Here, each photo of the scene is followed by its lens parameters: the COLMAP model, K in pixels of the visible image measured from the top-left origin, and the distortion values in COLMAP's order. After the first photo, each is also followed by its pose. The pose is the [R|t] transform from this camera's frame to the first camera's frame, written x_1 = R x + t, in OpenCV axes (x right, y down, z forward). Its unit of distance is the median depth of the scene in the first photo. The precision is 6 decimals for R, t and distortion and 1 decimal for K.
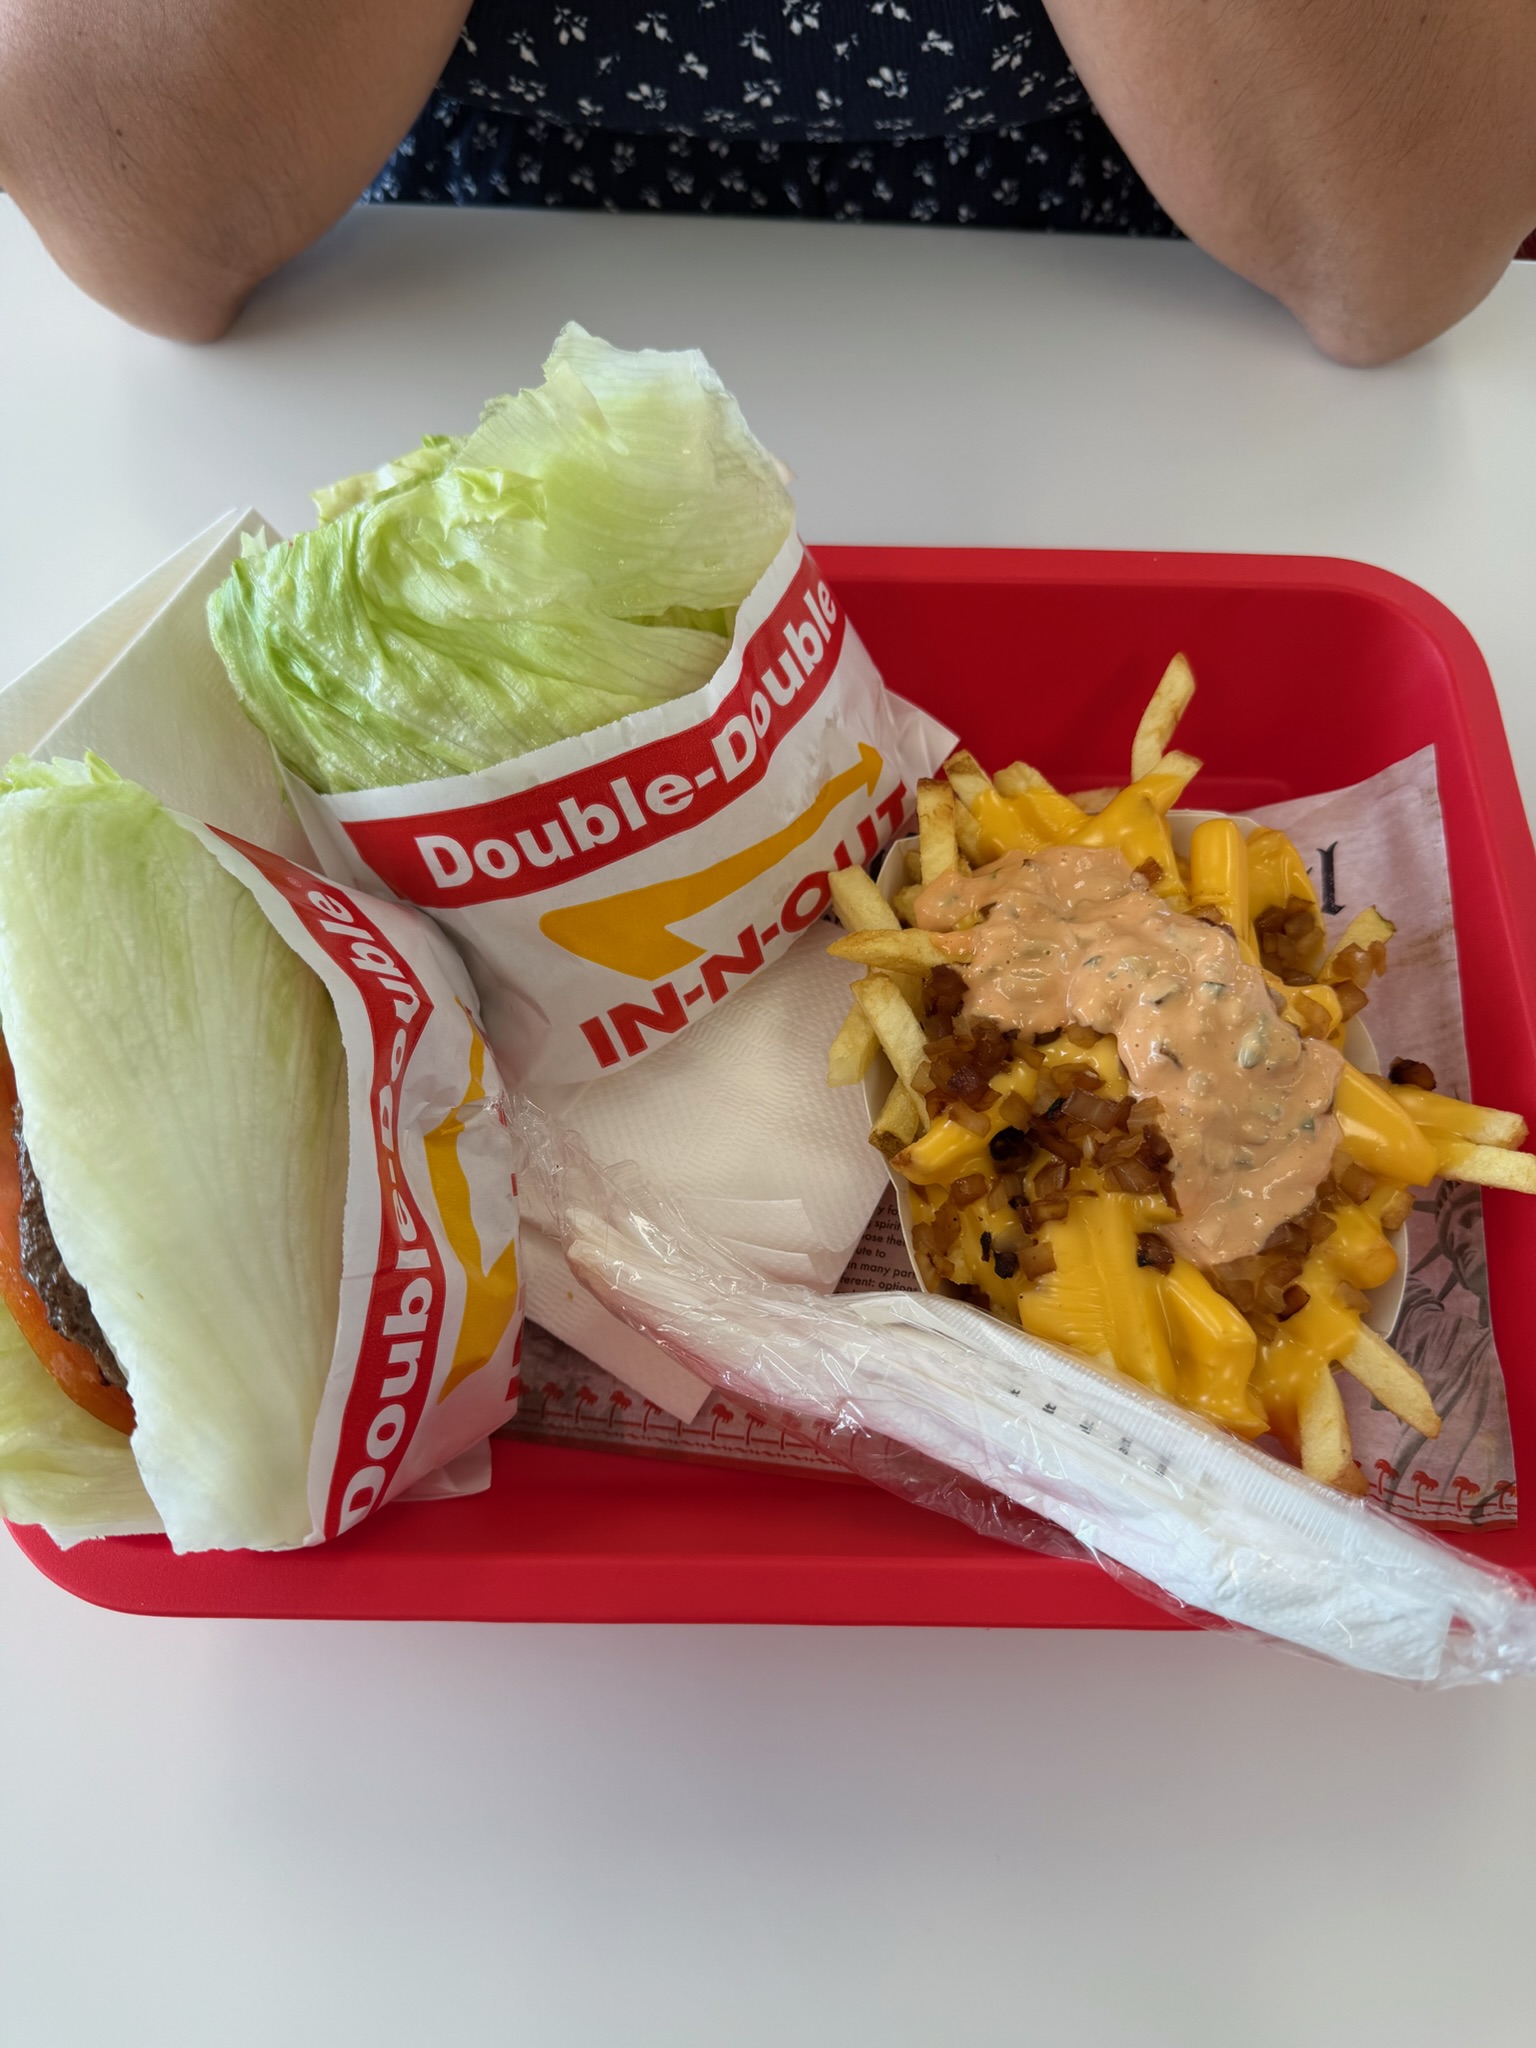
lens RADIAL K [[1489.9, 0, 768.0], [0, 1489.9, 1024.0], [0, 0, 1]] dist [0.124636, -0.276414]
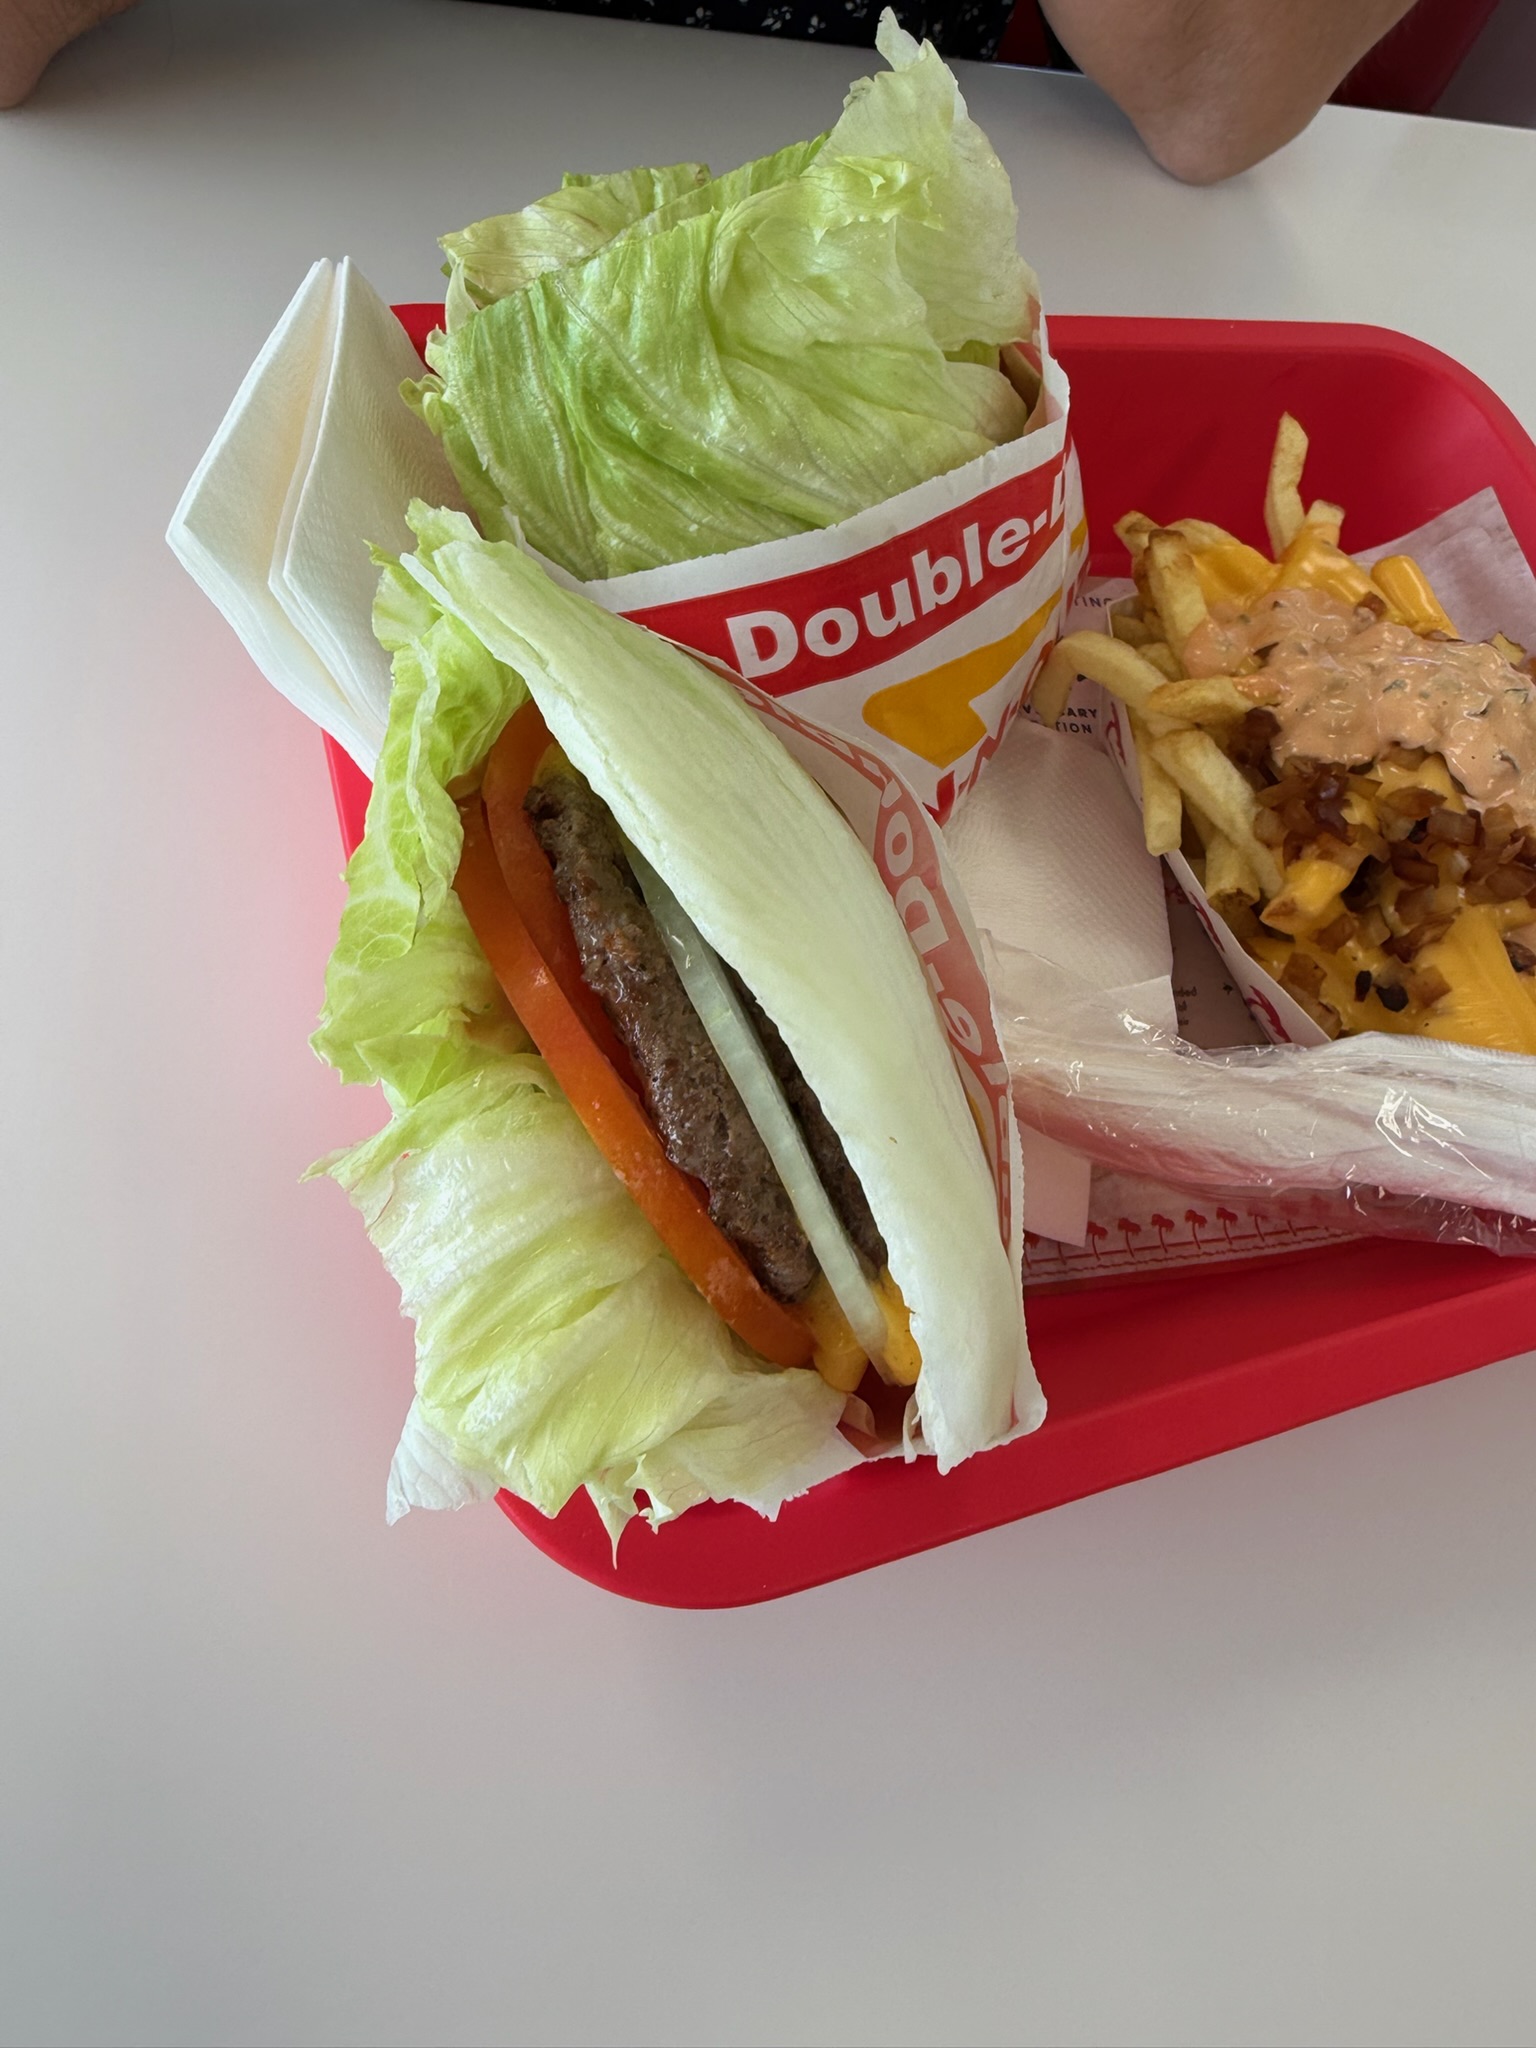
lens RADIAL K [[1515.6, 0, 767.9], [0, 1515.6, 886.9], [0, 0, 1]] dist [0.026964, 0.000462]
pose [[0.921254, -0.138268, 0.363557, -0.560411], [0.155497, 0.987665, -0.018401, 0.044595], [-0.356528, 0.073483, 0.931390, 0.220375]]
